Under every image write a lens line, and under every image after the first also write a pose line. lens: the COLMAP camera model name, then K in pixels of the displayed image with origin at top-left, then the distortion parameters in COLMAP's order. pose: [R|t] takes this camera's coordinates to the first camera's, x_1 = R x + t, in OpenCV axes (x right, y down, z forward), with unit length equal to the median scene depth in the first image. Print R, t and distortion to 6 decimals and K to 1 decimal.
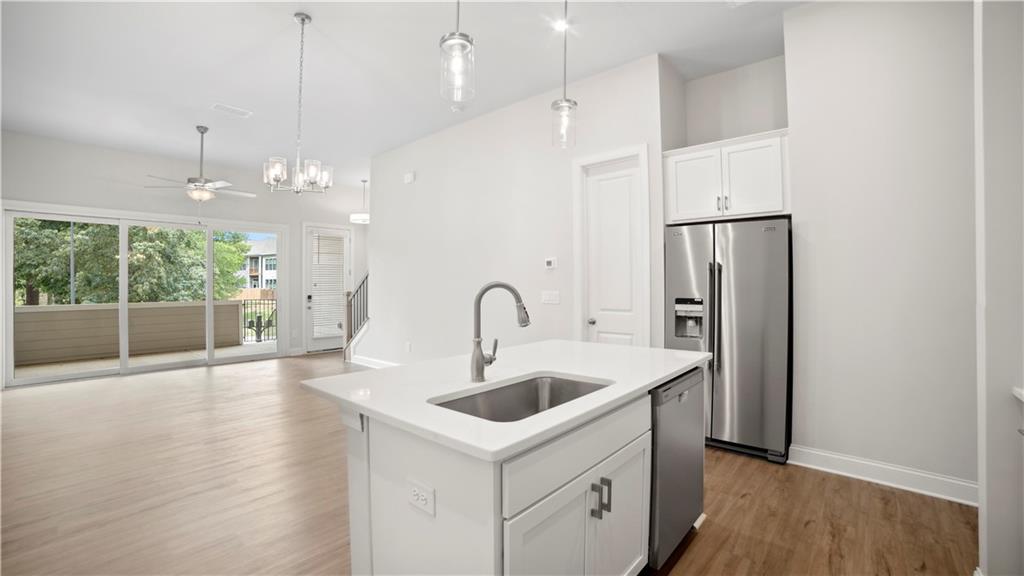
lens RADIAL K [[437.4, 0, 519.6], [0, 437.4, 287.0], [0, 0, 1]] dist [-0.028020, 0.001167]
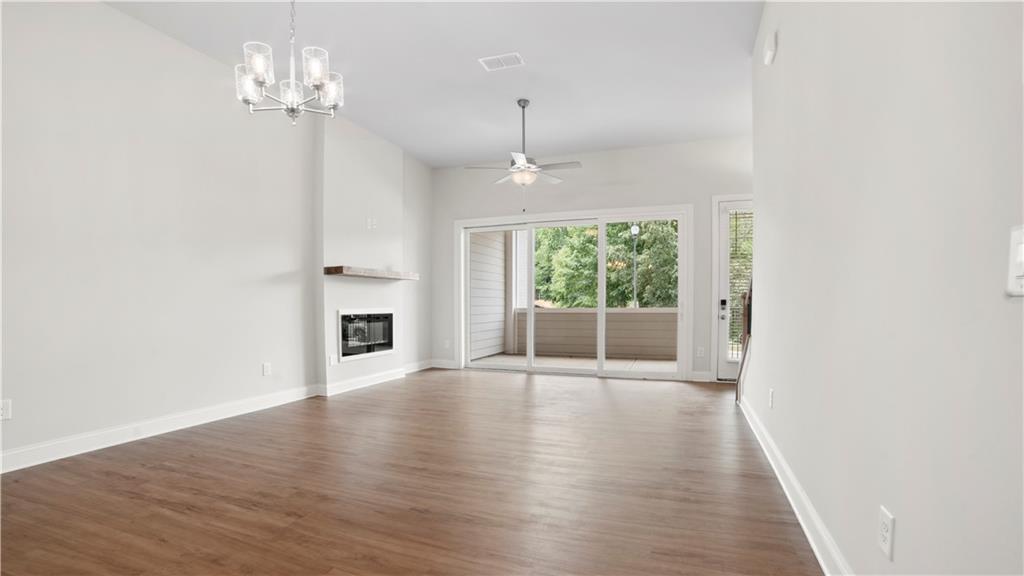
lens RADIAL K [[437.4, 0, 513.5], [0, 437.4, 286.8], [0, 0, 1]] dist [-0.028020, 0.001167]
pose [[0.324052, -0.029710, -0.945573, 0.050344], [-0.005414, 0.999432, -0.033257, 0.022626], [0.946024, 0.015897, 0.323707, 0.444610]]
